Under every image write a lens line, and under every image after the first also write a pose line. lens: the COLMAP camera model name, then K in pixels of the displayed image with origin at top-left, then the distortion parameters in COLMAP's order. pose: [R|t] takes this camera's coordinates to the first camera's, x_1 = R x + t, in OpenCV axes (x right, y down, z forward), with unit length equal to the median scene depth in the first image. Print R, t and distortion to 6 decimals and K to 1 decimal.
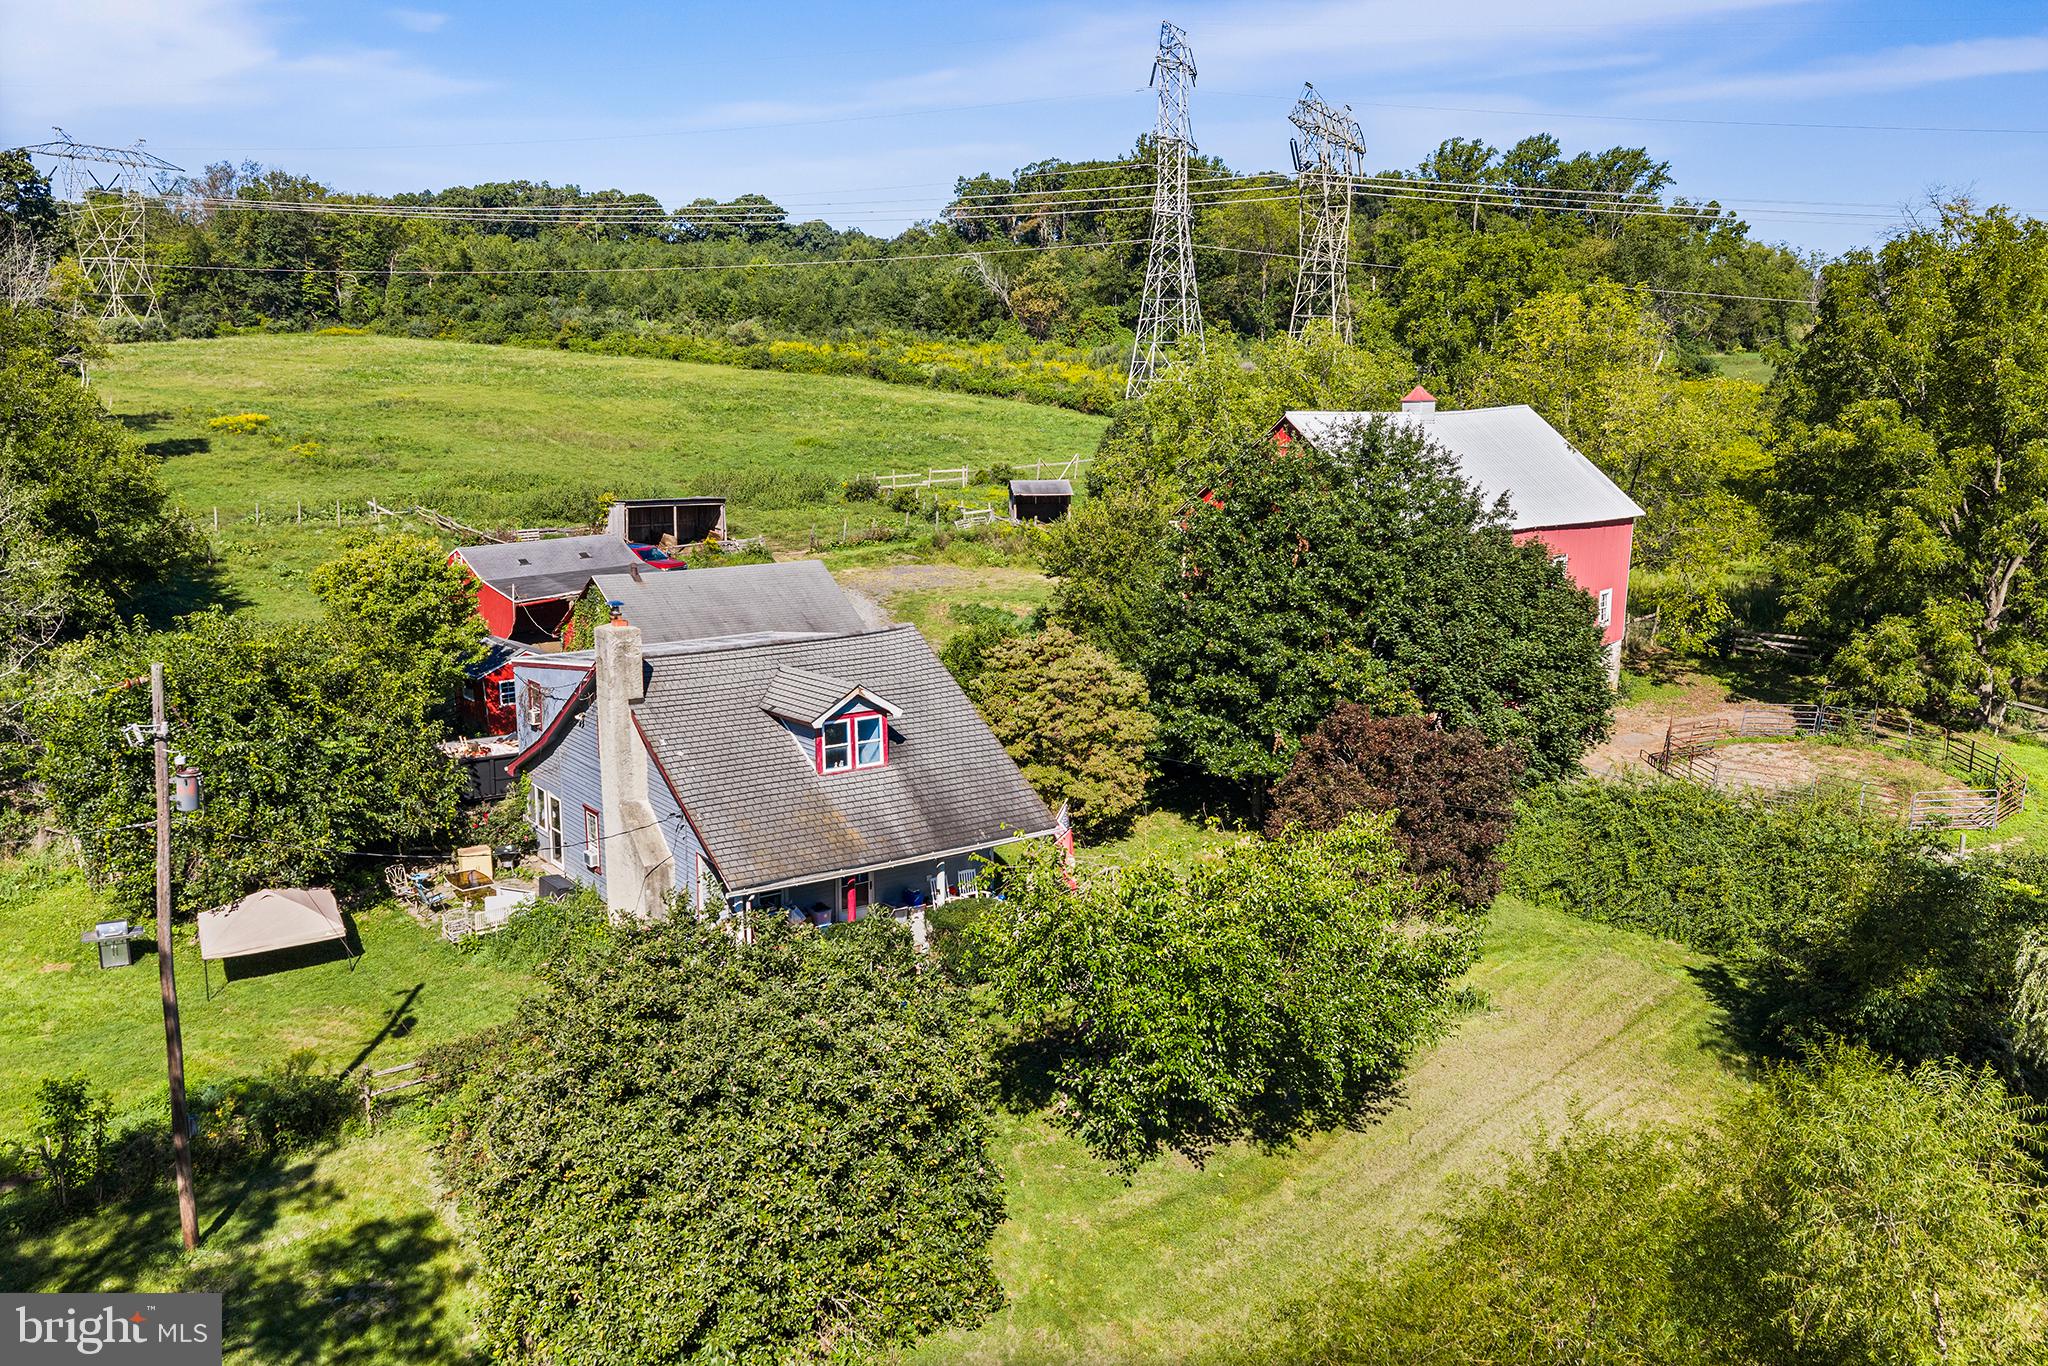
lens RADIAL K [[1694.6, 0, 1034.3], [0, 1694.6, 683.2], [0, 0, 1]] dist [0.009305, -0.009864]
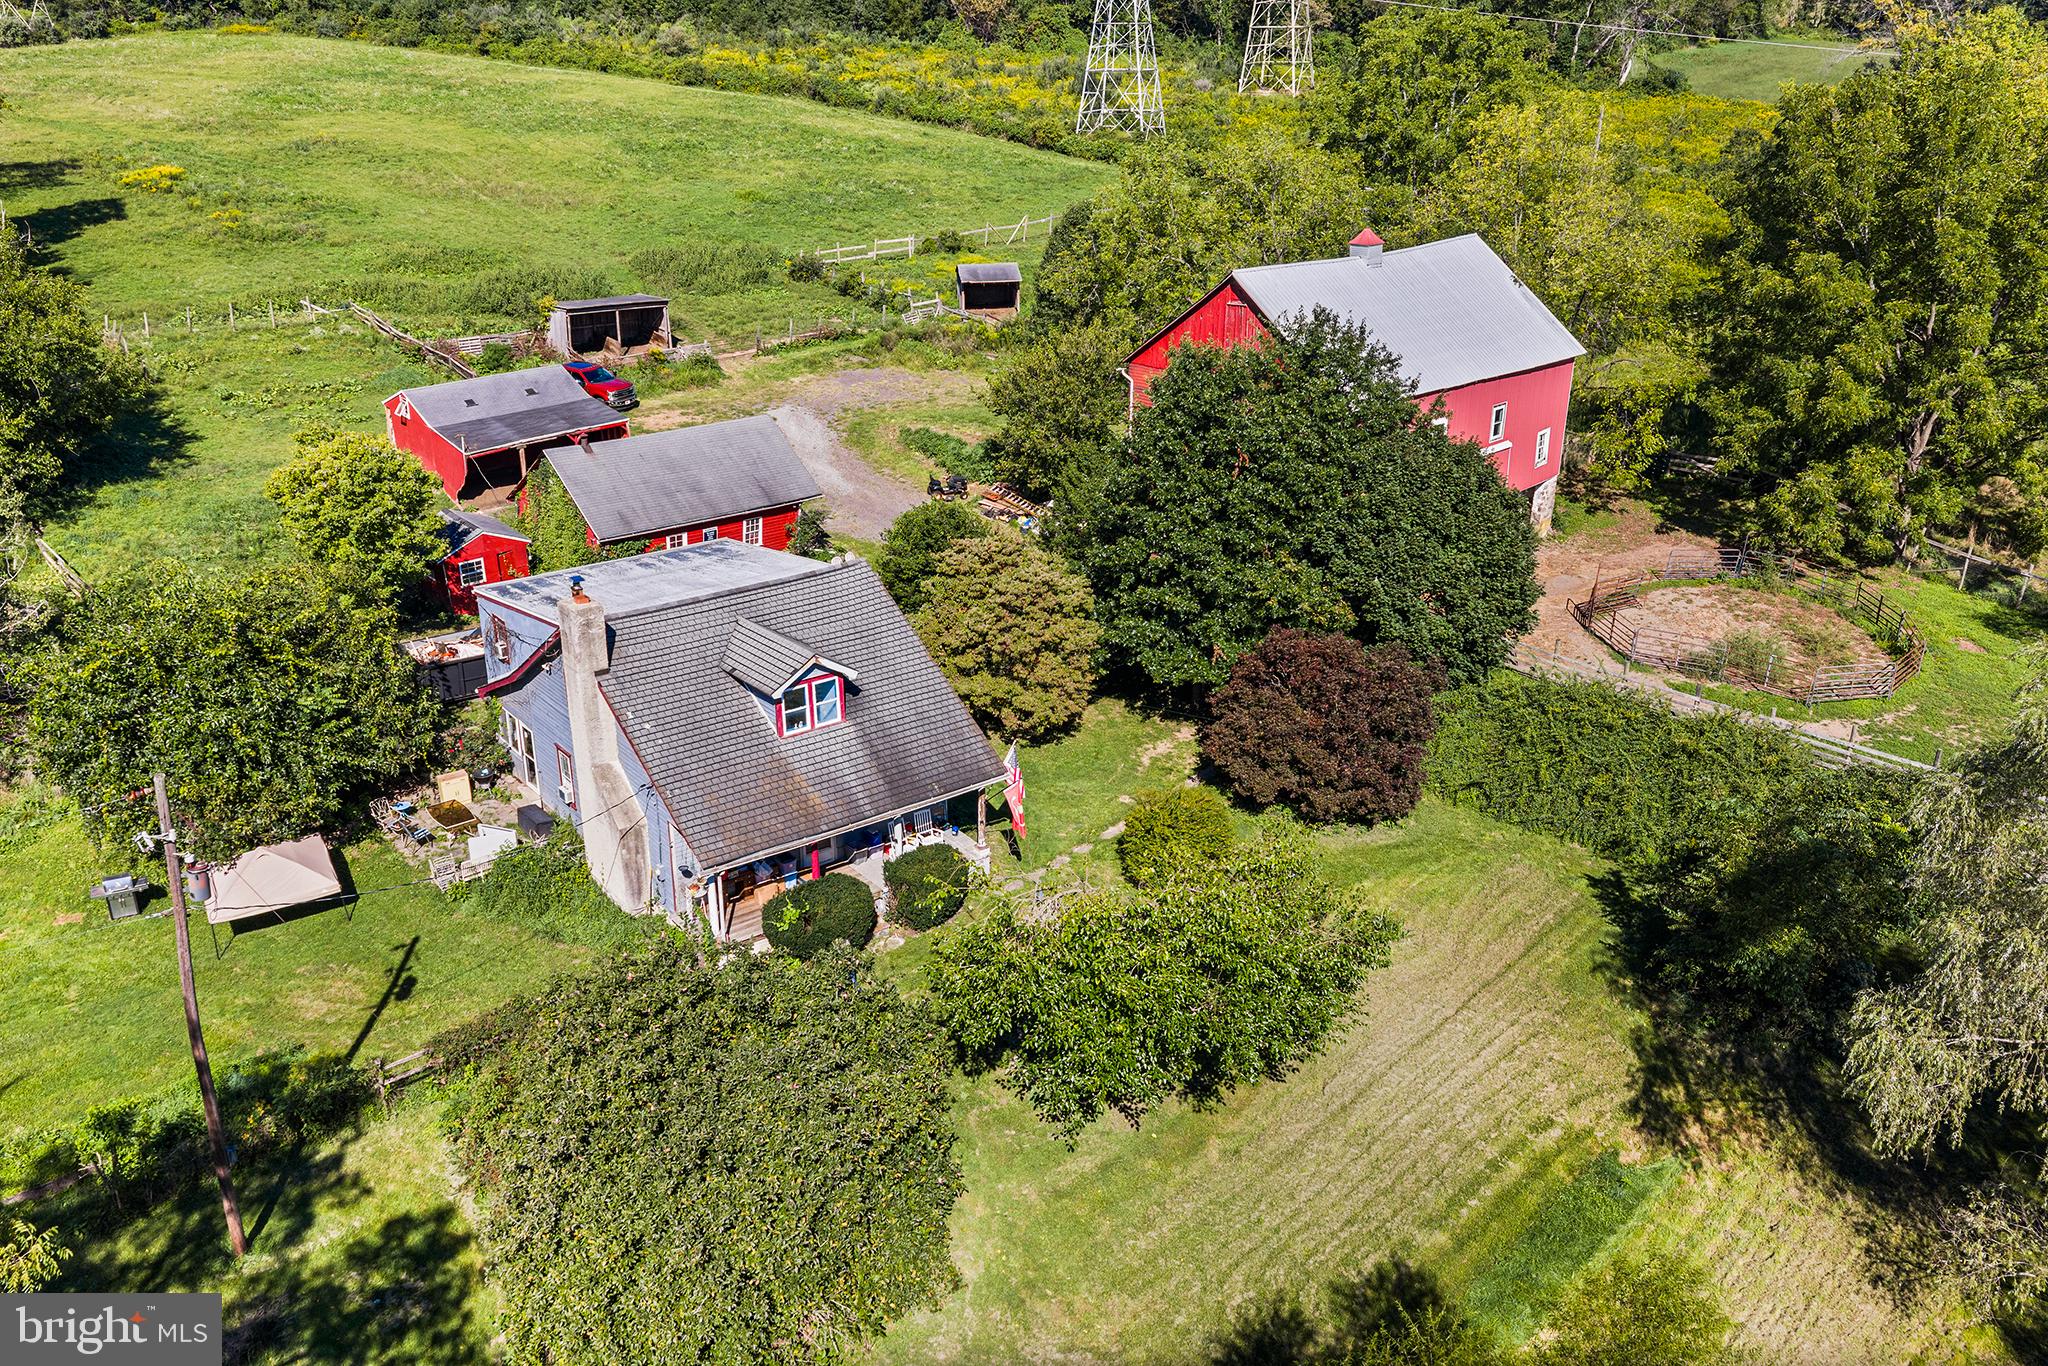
lens RADIAL K [[1694.6, 0, 1034.3], [0, 1694.6, 683.2], [0, 0, 1]] dist [0.009305, -0.009864]
pose [[0.999582, -0.014135, 0.025222, 0.004319], [0.009059, 0.981541, 0.191036, -0.145596], [-0.027457, -0.190727, 0.981259, -0.028654]]
